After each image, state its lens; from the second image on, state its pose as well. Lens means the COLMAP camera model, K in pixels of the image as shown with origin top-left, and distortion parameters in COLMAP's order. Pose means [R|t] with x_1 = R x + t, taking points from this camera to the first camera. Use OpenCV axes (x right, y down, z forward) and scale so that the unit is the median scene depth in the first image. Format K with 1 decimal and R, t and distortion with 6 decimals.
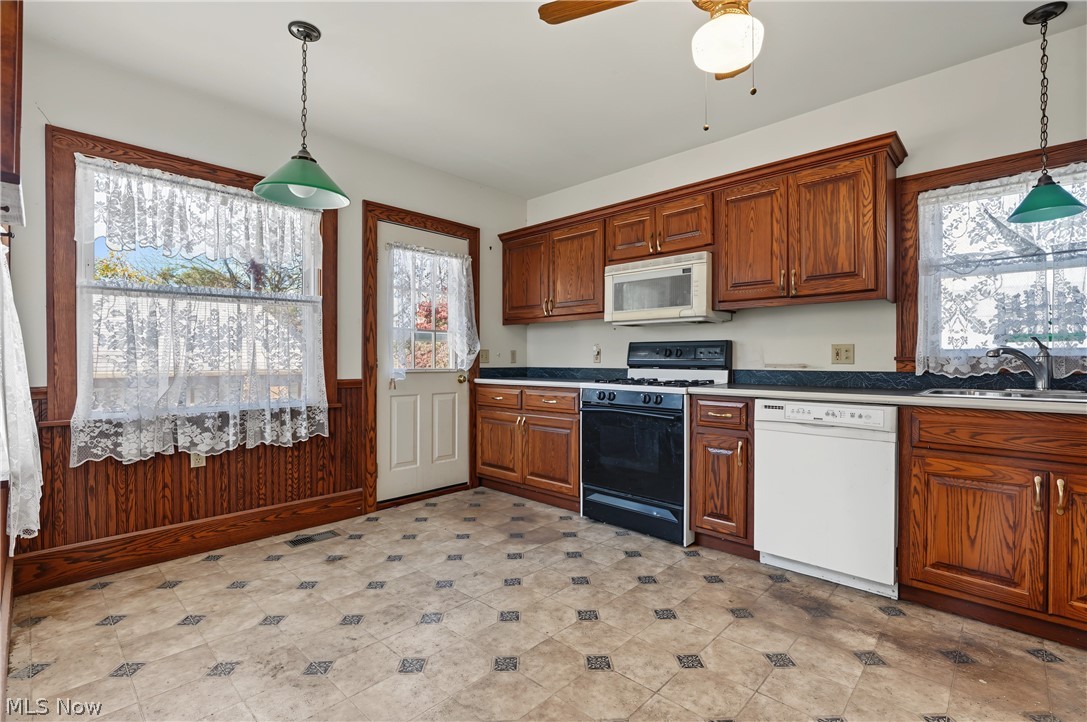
lens RADIAL K [[493.4, 0, 543.5], [0, 493.4, 361.0], [0, 0, 1]] dist [-0.002019, 0.000037]
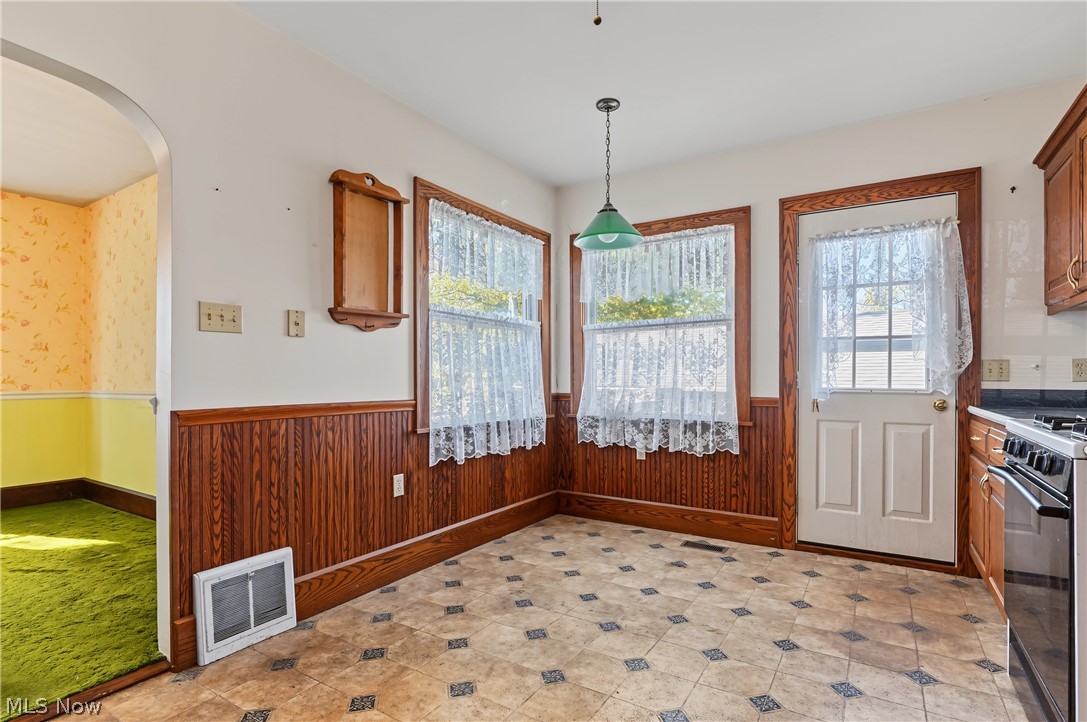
lens RADIAL K [[527.0, 0, 547.7], [0, 527.0, 380.3], [0, 0, 1]] dist [-0.000857, -0.000113]
pose [[0.208910, 0.003515, -0.977929, 0.560704], [-0.002885, 0.999991, 0.002978, 0.003087], [0.977931, 0.002199, 0.208919, 0.439892]]
